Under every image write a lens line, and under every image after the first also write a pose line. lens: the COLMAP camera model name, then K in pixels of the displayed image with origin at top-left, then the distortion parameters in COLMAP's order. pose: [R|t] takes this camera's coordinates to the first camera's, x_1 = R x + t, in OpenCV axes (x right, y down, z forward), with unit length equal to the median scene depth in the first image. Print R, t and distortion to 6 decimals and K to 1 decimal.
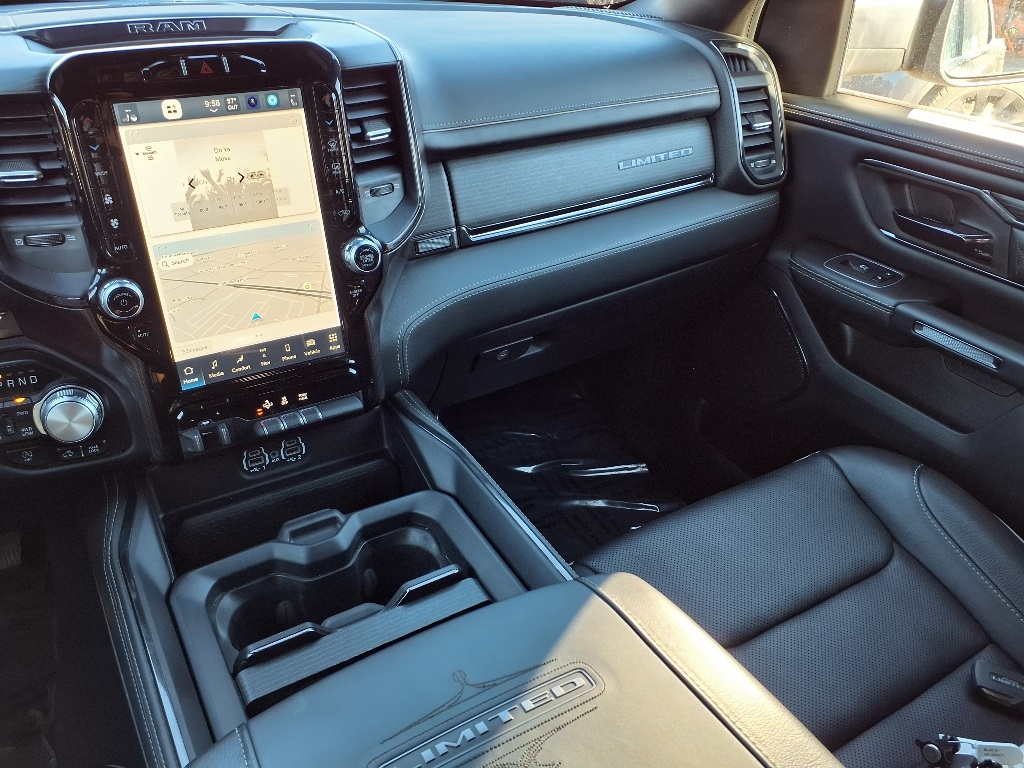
lens RADIAL K [[828.8, 0, 511.7], [0, 828.8, 386.2], [0, 0, 1]] dist [0.153521, -0.244233]
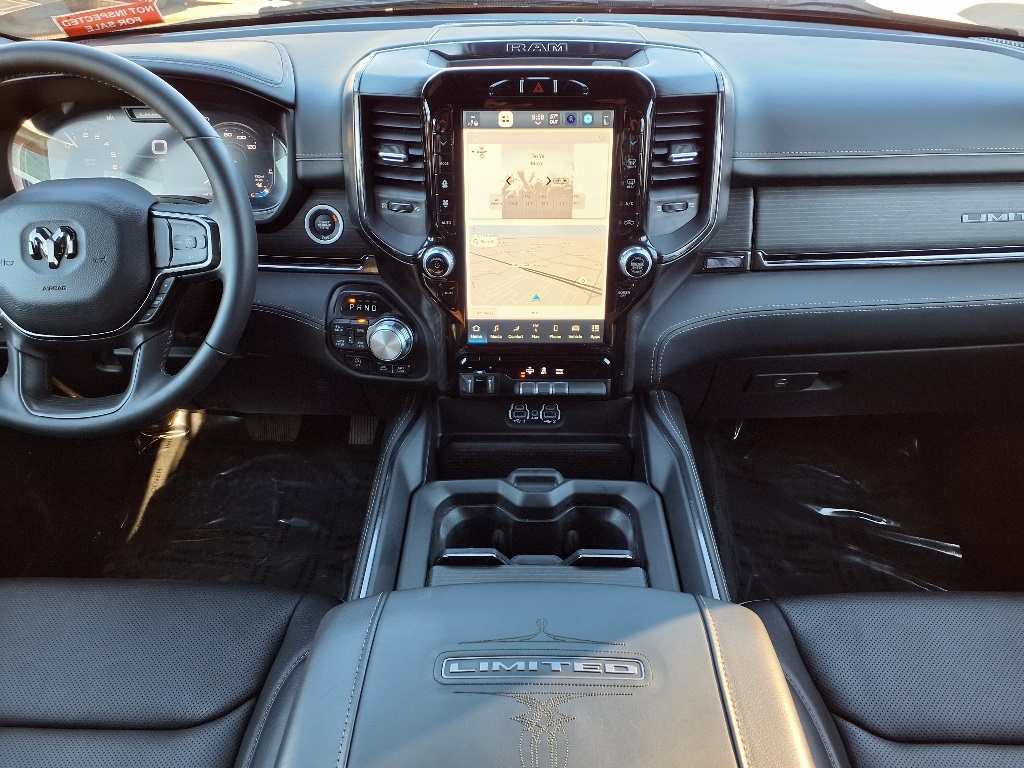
lens RADIAL K [[811.3, 0, 515.1], [0, 811.3, 399.2], [0, 0, 1]] dist [0.142743, -0.228774]
pose [[0.855333, 0.264110, -0.445702, 0.226265], [-0.250809, 0.963859, 0.089835, -0.038610], [0.453321, 0.034947, 0.890662, -0.044073]]
